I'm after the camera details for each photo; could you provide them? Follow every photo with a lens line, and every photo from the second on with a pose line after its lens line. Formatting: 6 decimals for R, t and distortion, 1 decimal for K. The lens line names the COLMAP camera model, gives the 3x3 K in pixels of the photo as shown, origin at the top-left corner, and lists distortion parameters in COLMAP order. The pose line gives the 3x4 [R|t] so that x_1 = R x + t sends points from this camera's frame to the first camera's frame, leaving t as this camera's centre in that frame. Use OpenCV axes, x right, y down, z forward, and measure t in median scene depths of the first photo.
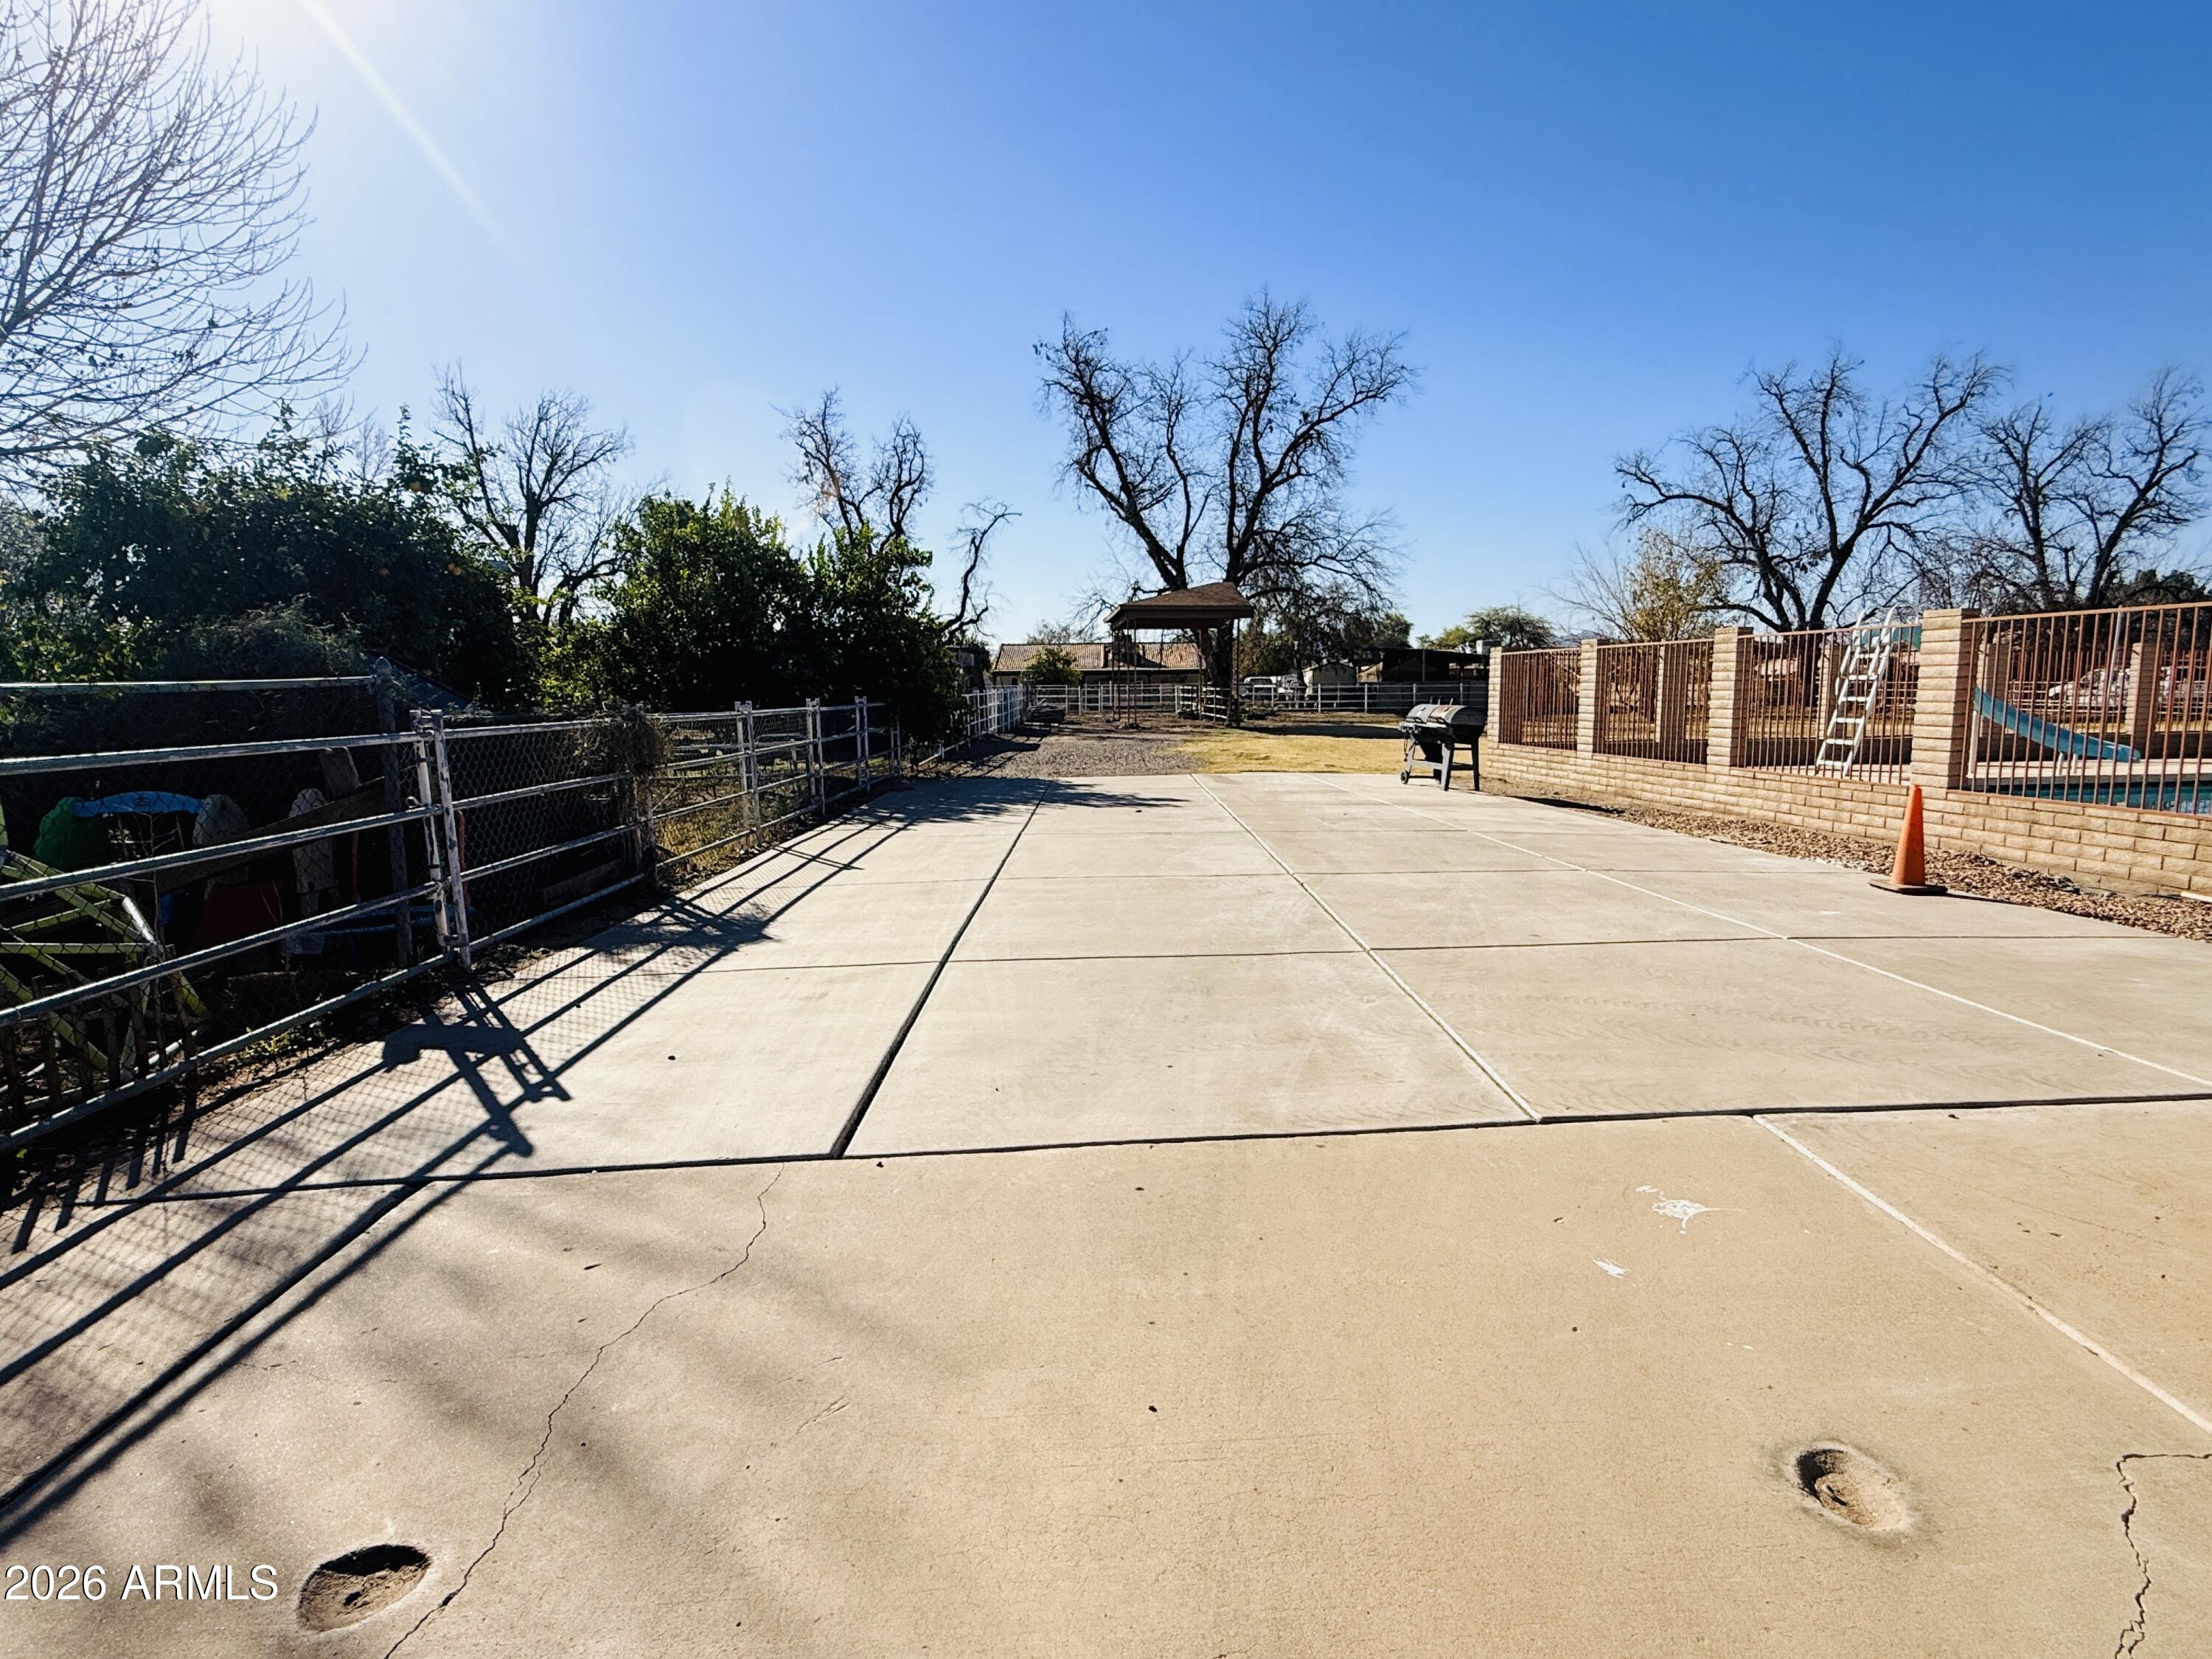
lens RADIAL K [[1145.2, 0, 1105.4], [0, 1145.2, 836.9], [0, 0, 1]] dist [0.001613, 0.001236]
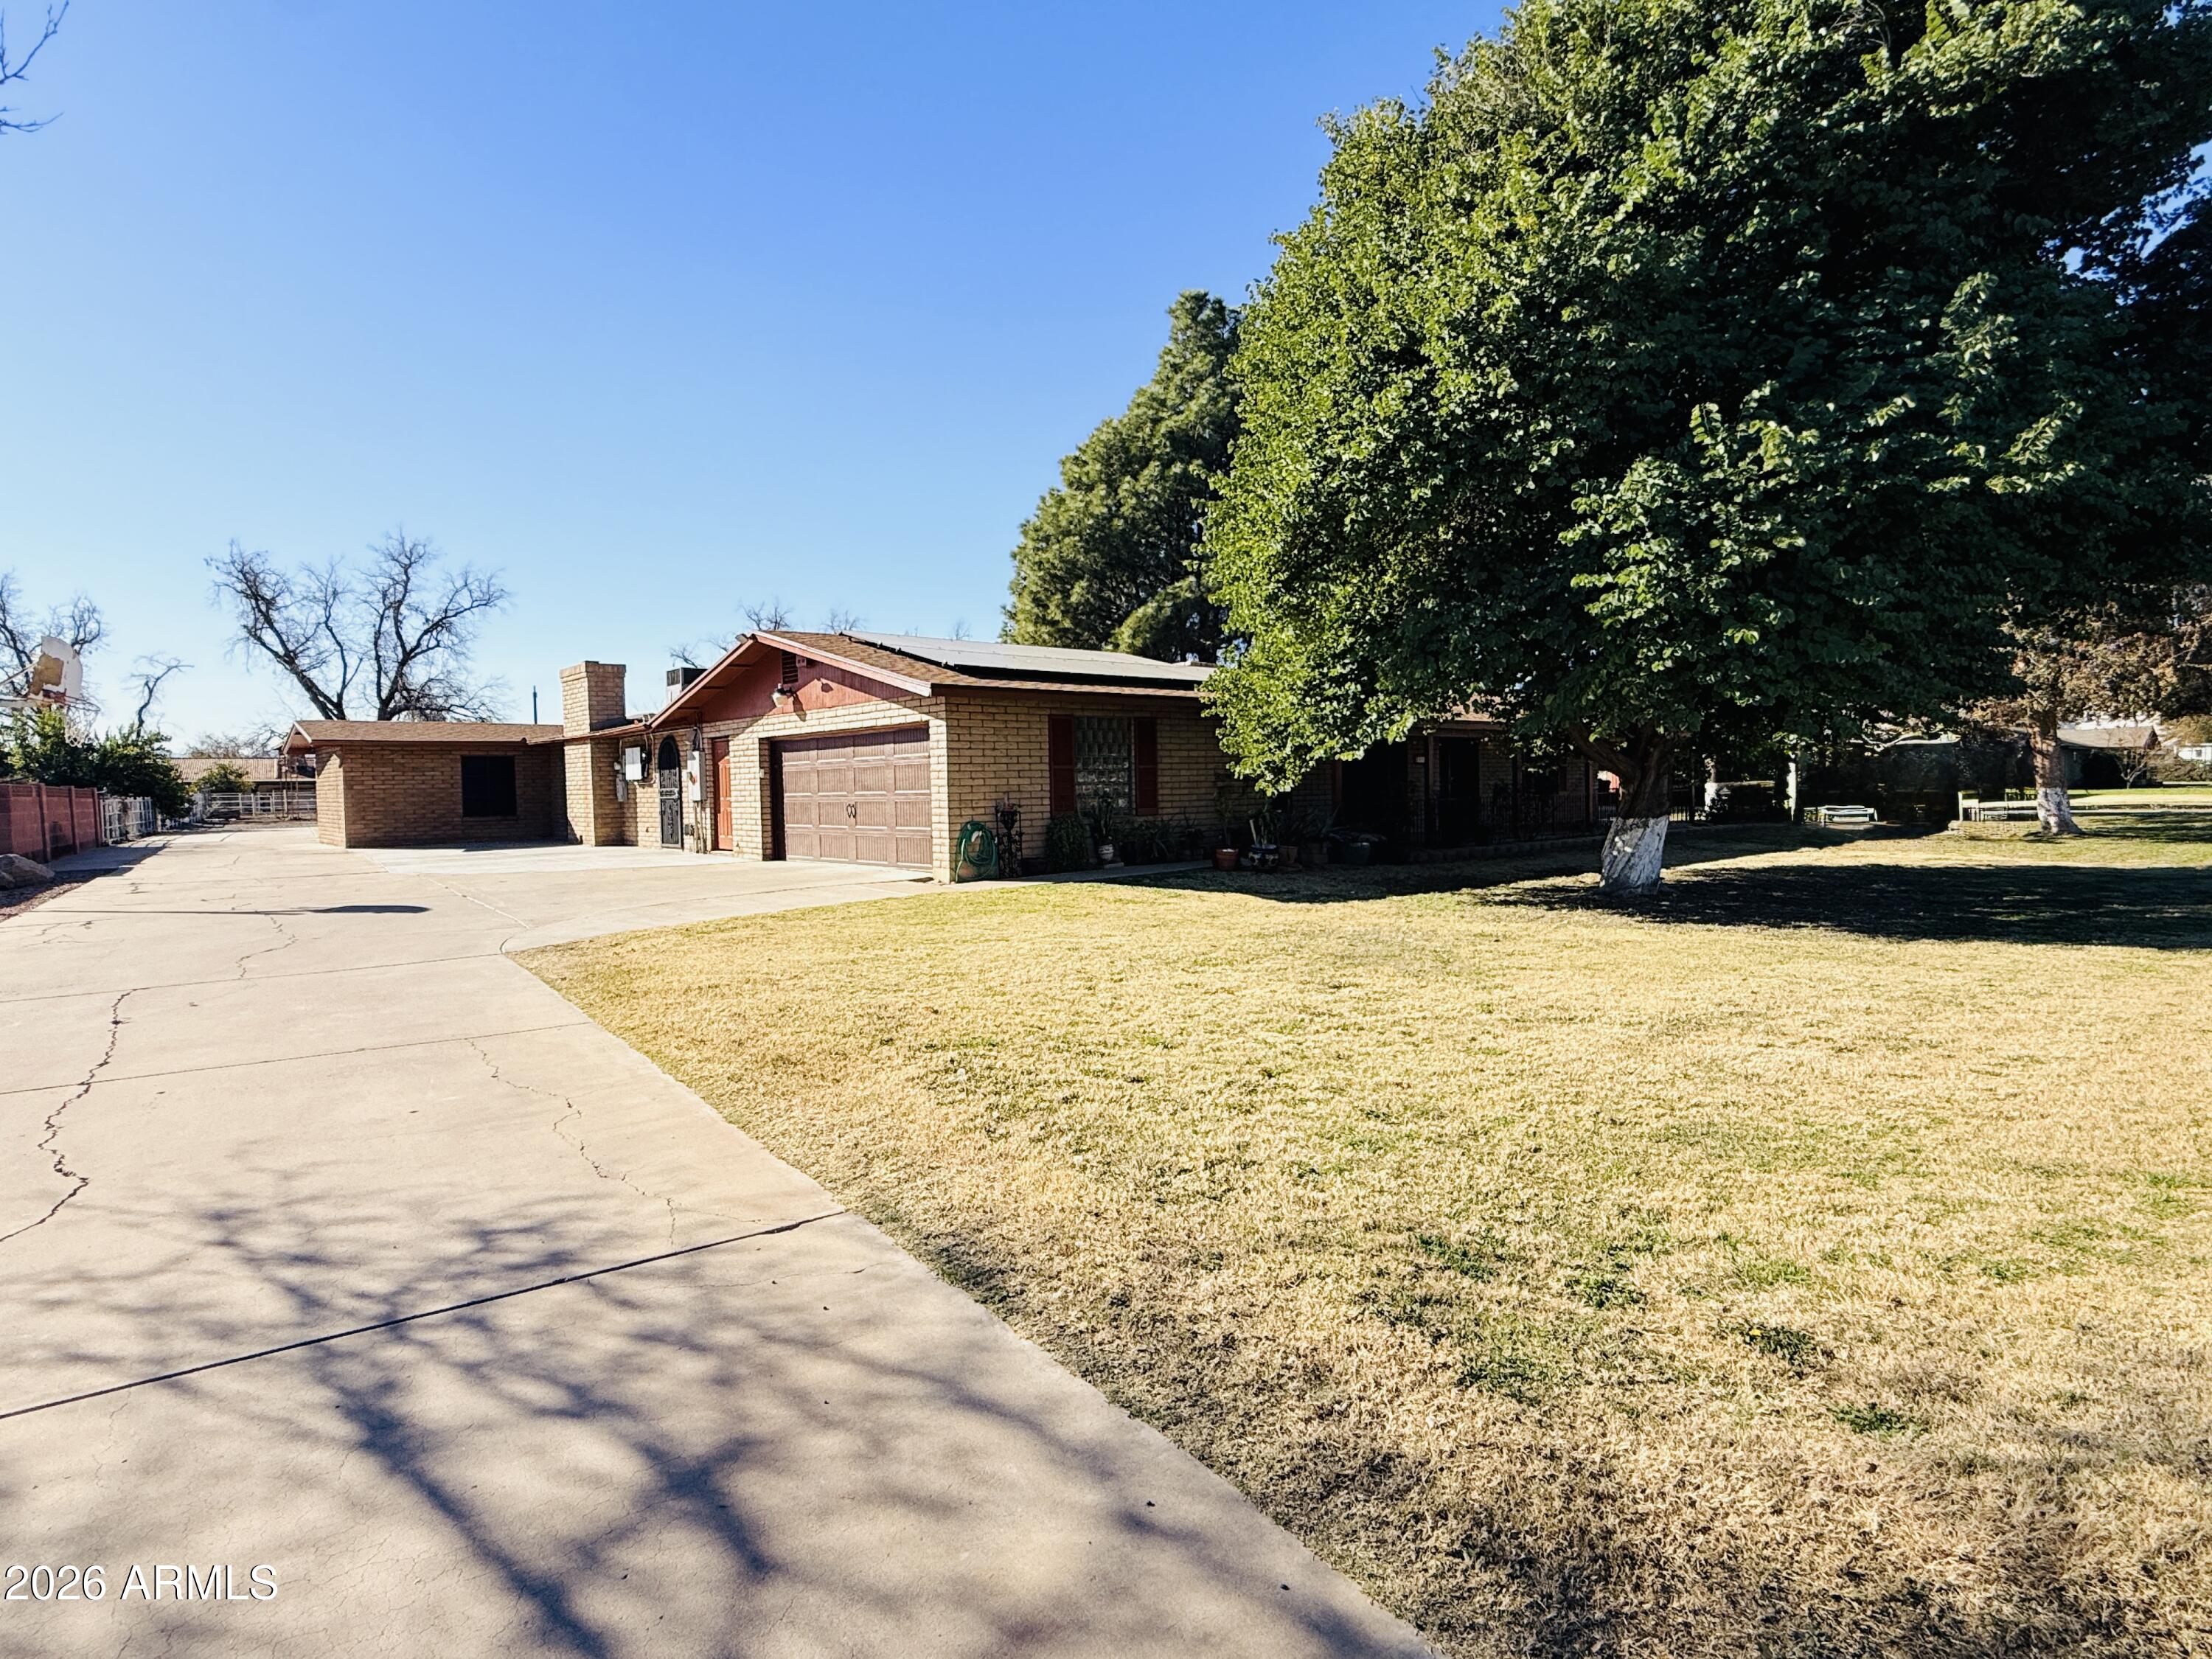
lens RADIAL K [[1145.2, 0, 1103.1], [0, 1145.2, 834.9], [0, 0, 1]] dist [0.001613, 0.001236]
pose [[0.816085, -0.030181, 0.577144, 0.013425], [0.083521, 0.994311, -0.066103, 0.087179], [-0.571865, 0.102149, 0.813963, -0.651630]]
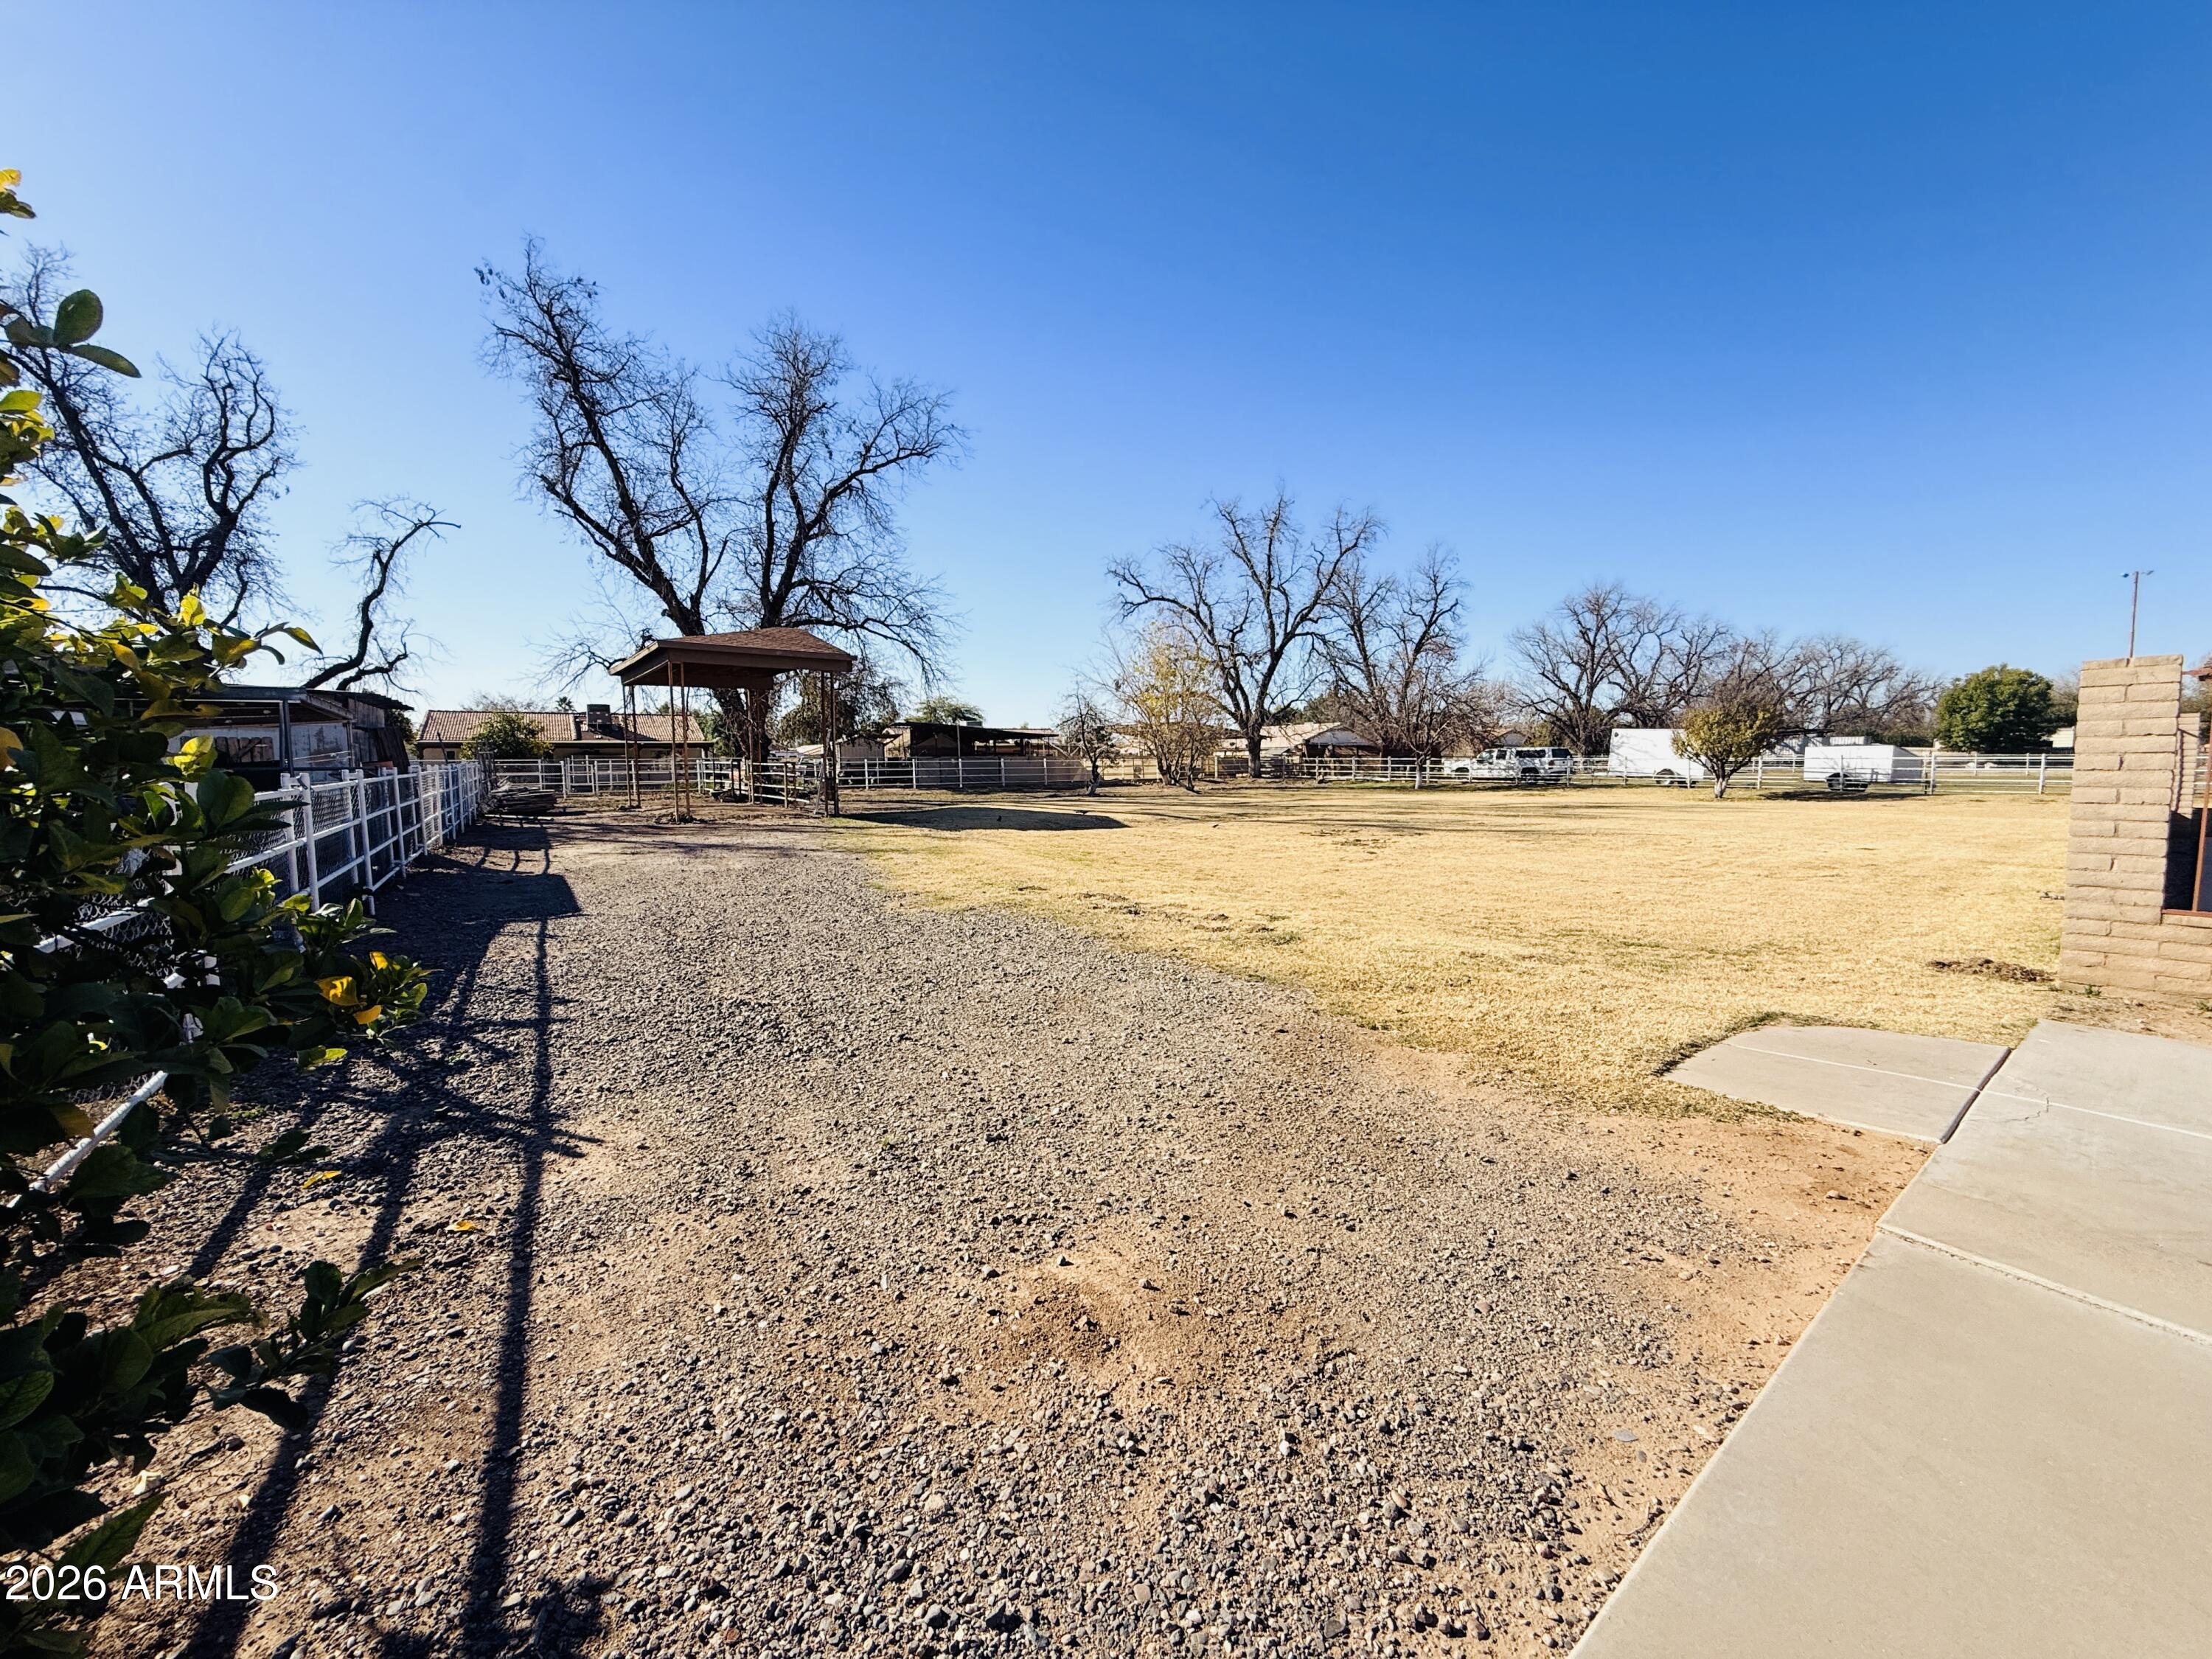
lens RADIAL K [[881.4, 0, 1107.0], [0, 881.4, 828.2], [0, 0, 1]] dist [-0.002101, 0.000416]
pose [[0.842525, -0.039786, 0.537187, -0.034188], [0.069575, 0.996953, -0.035284, -0.040377], [-0.534146, 0.067102, 0.842725, 0.310951]]
